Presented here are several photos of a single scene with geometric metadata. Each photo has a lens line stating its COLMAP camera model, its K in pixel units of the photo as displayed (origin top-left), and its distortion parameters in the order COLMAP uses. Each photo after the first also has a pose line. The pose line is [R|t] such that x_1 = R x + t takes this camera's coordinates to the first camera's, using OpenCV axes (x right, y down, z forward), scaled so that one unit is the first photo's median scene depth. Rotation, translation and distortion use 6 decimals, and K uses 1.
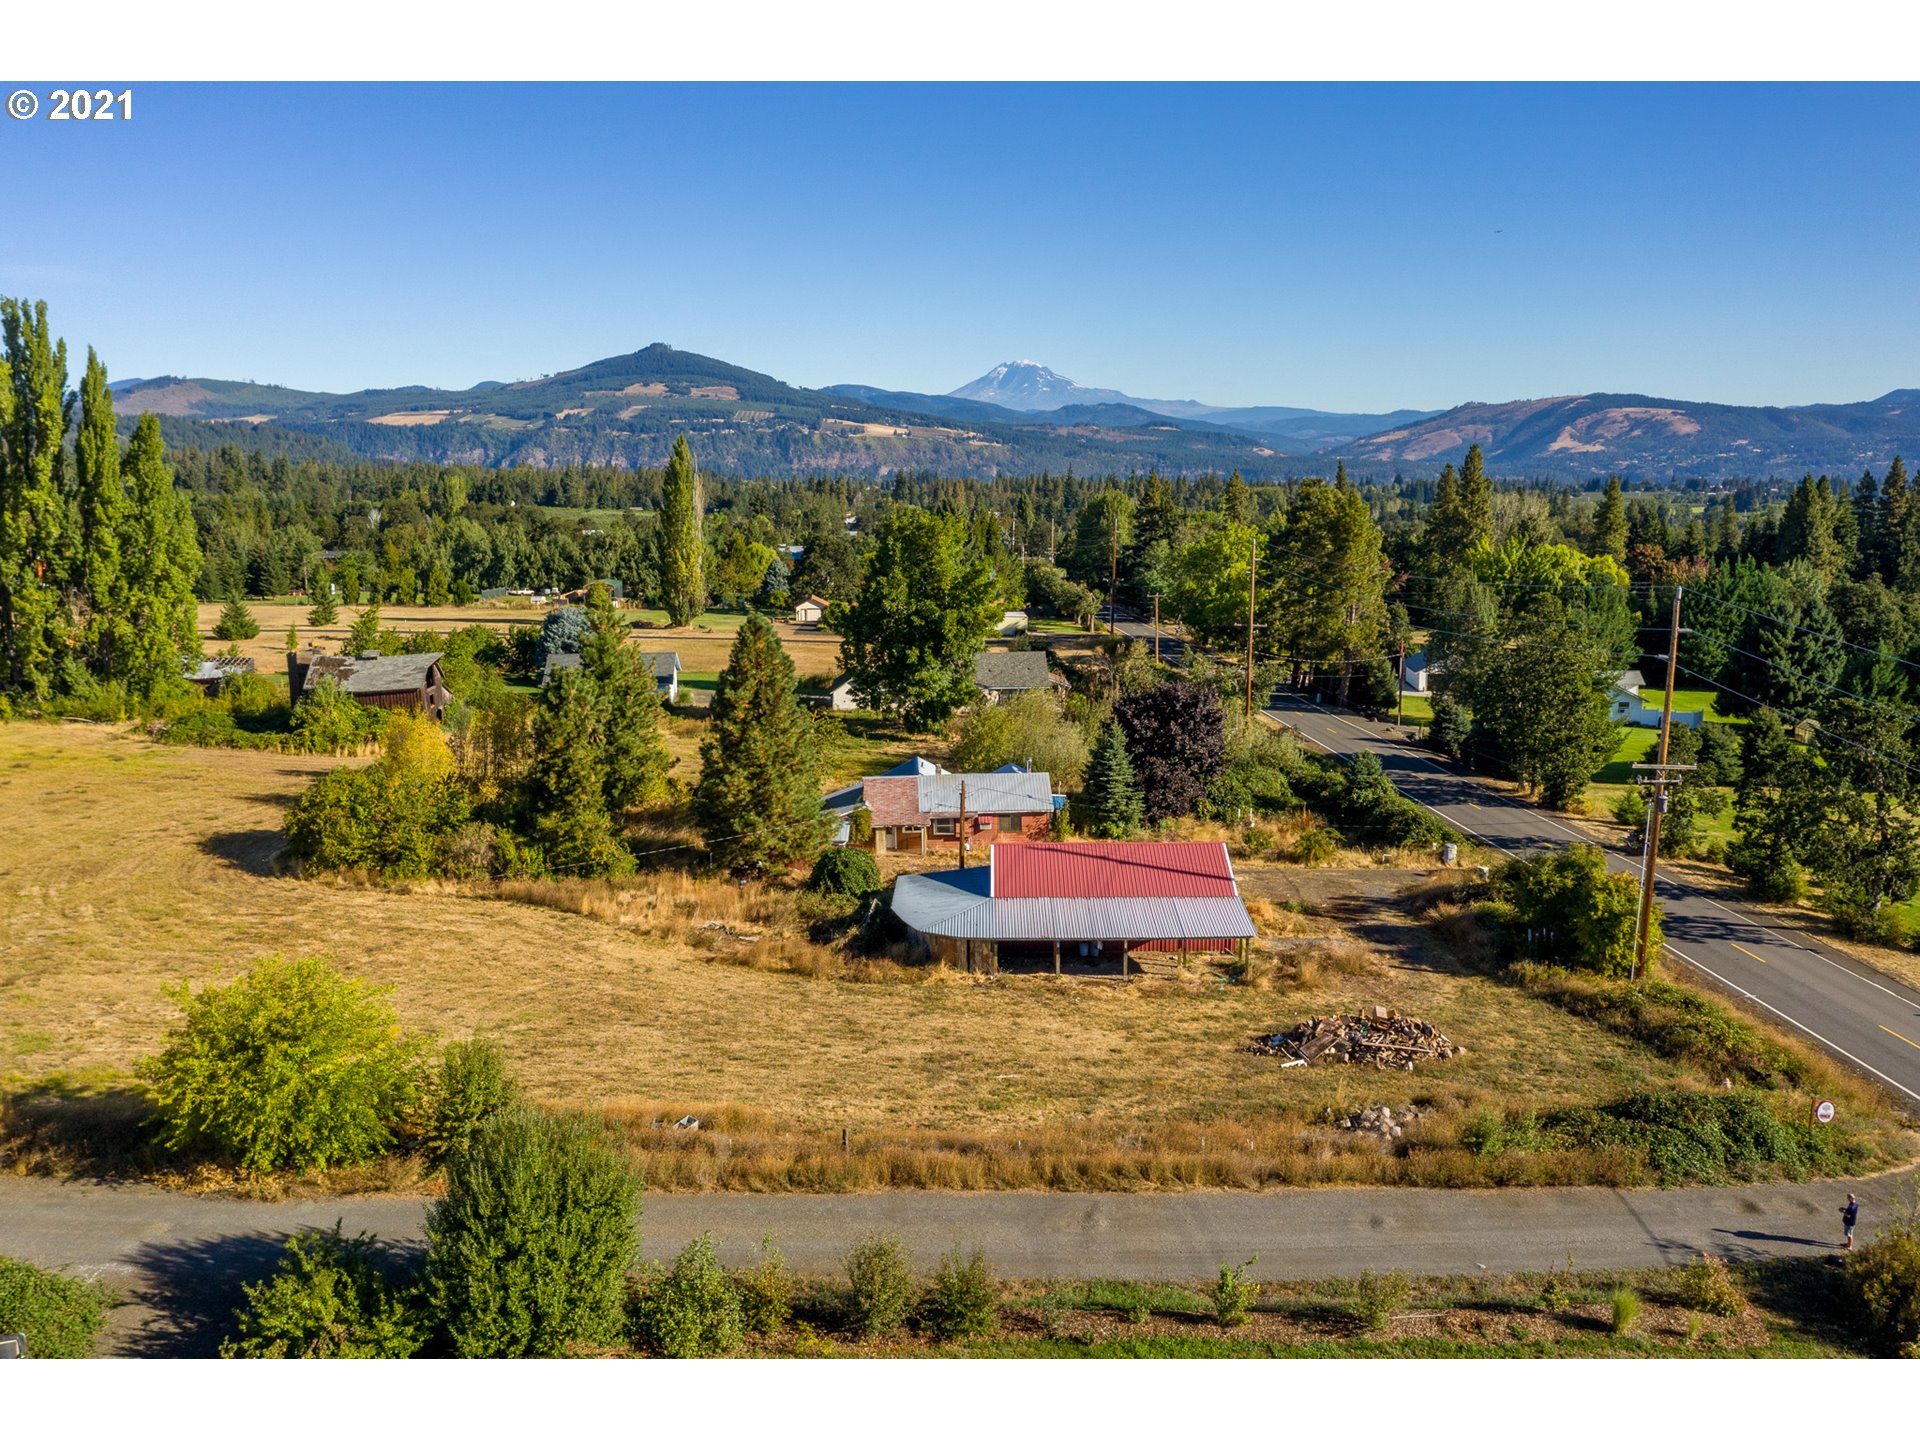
lens RADIAL K [[1550.0, 0, 975.7], [0, 1550.0, 703.7], [0, 0, 1]] dist [-0.002688, 0.006843]
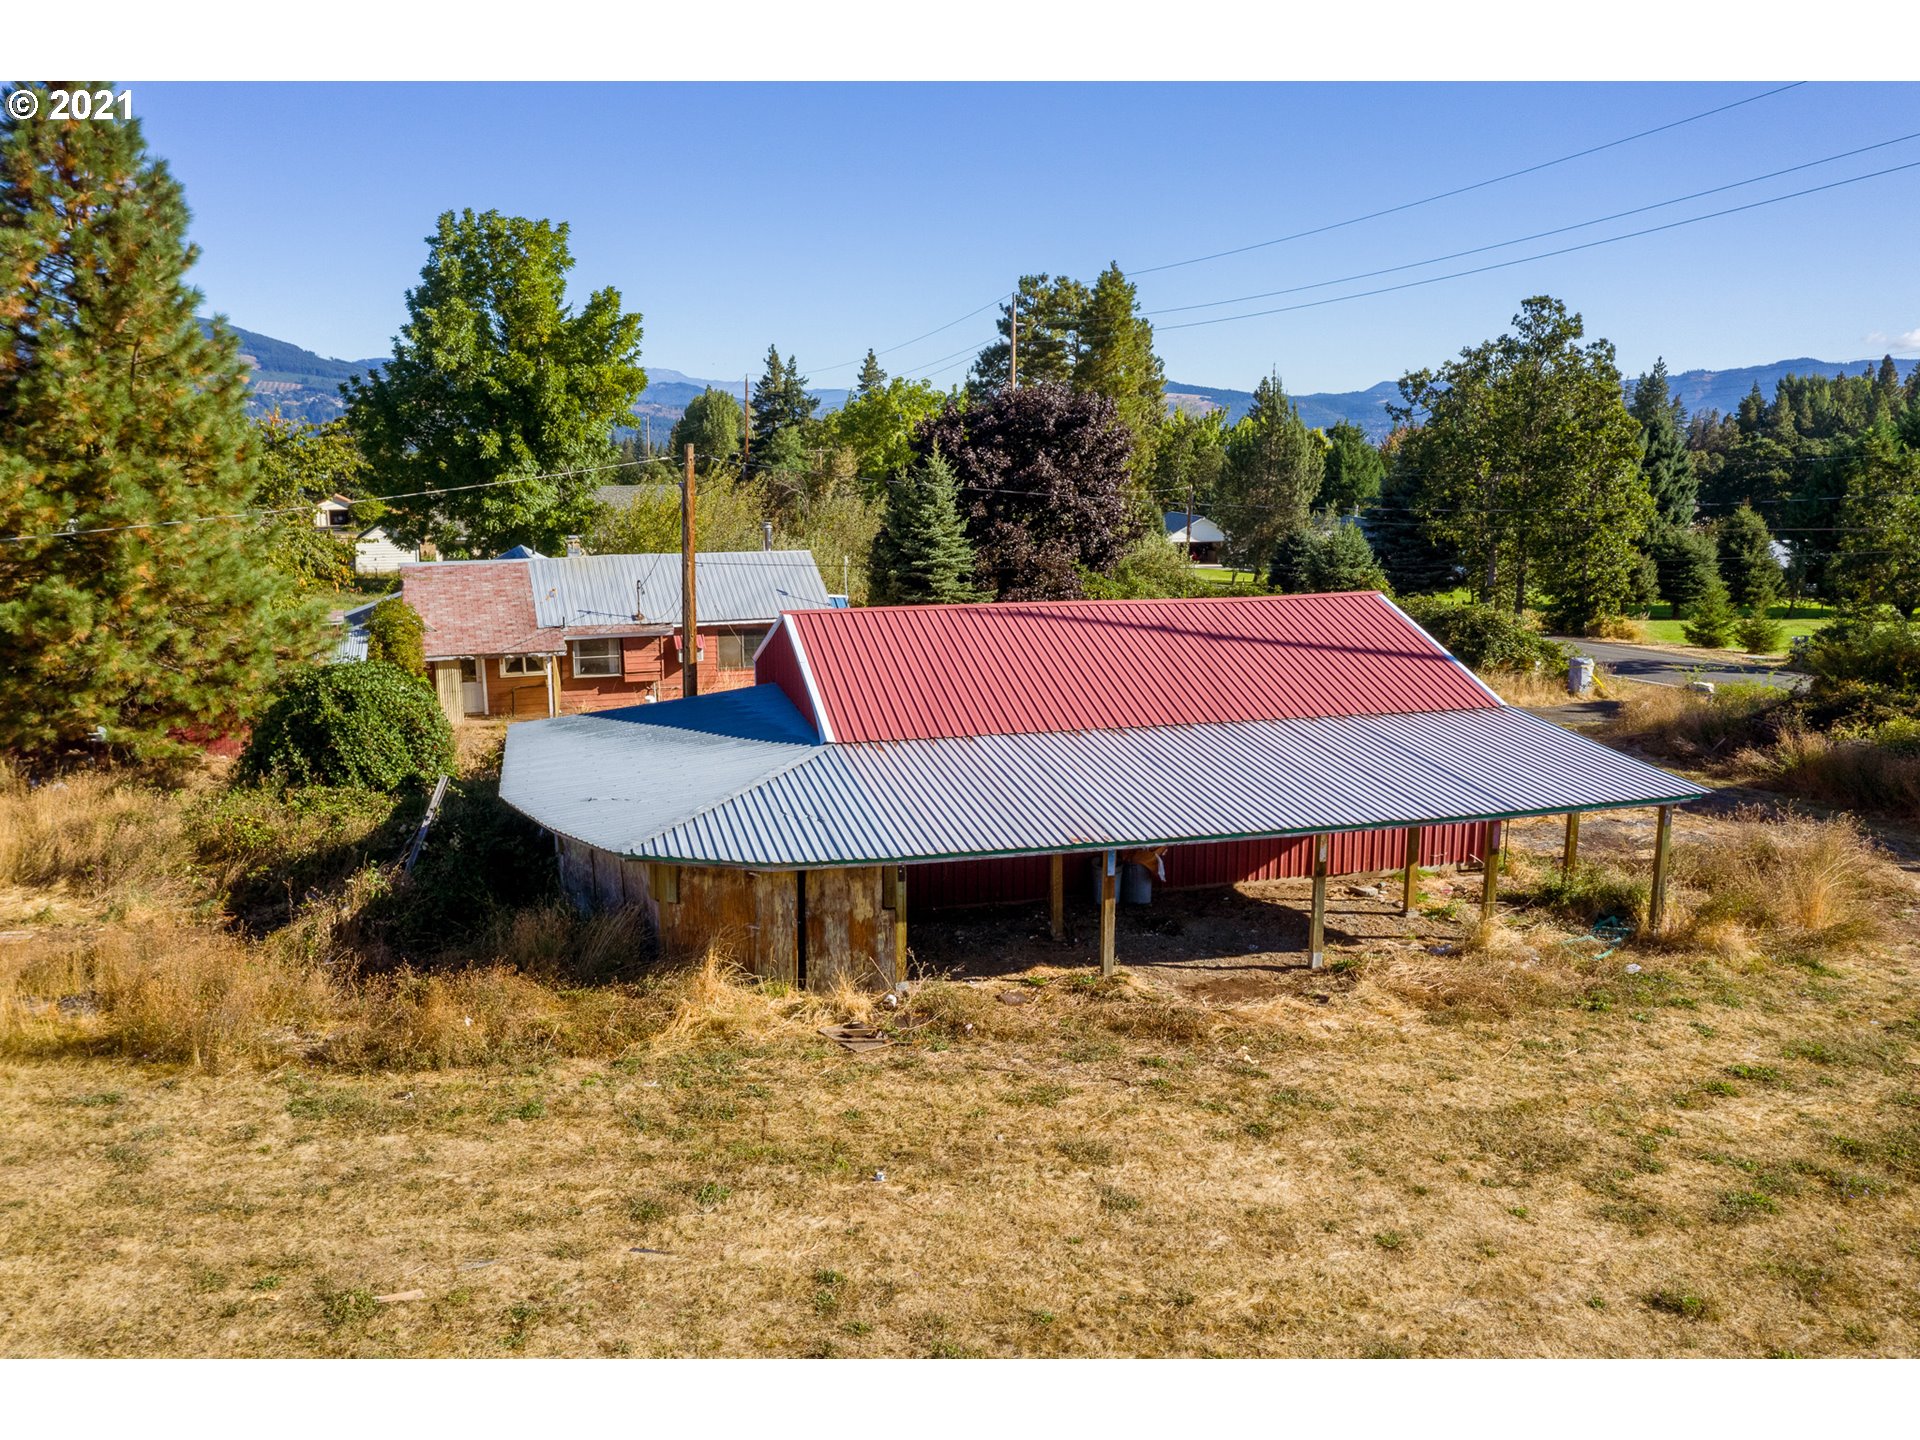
lens RADIAL K [[1550.0, 0, 967.8], [0, 1550.0, 711.7], [0, 0, 1]] dist [-0.002688, 0.006843]
pose [[0.963603, -0.043355, 0.263798, -0.040635], [0.038917, 0.999000, 0.022028, 0.100110], [-0.264489, -0.010960, 0.964326, 0.611285]]
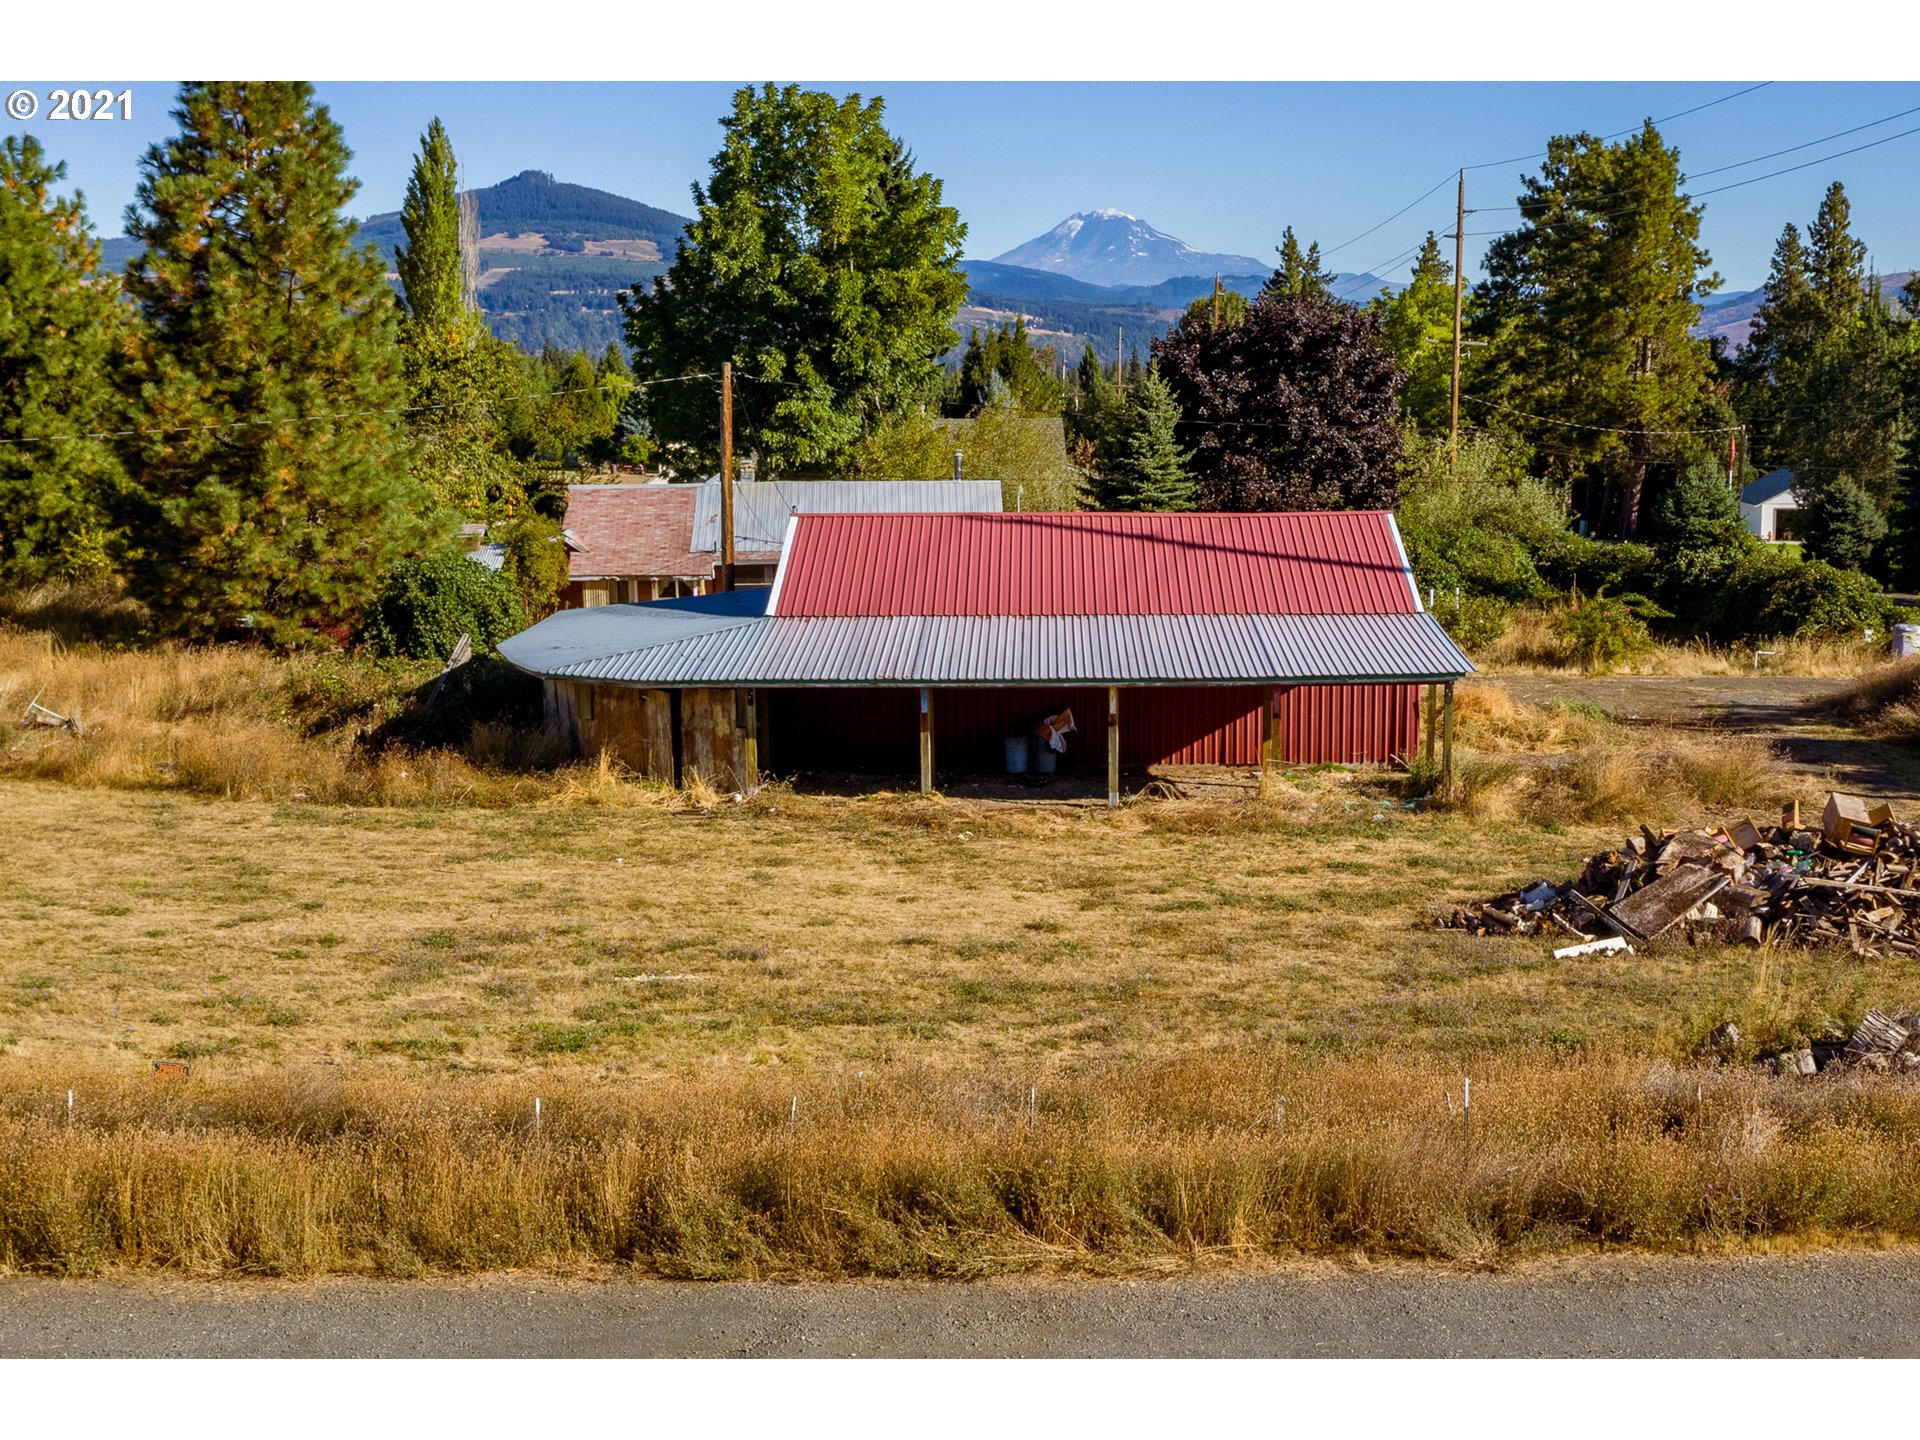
lens RADIAL K [[2388.7, 0, 1160.6], [0, 2388.7, 747.9], [0, 0, 1]] dist [0.003890, 0.000000]
pose [[0.998624, -0.002967, 0.052357, 0.066181], [0.002769, 0.999989, 0.003857, 0.137419], [-0.052368, -0.003707, 0.998621, 0.374343]]
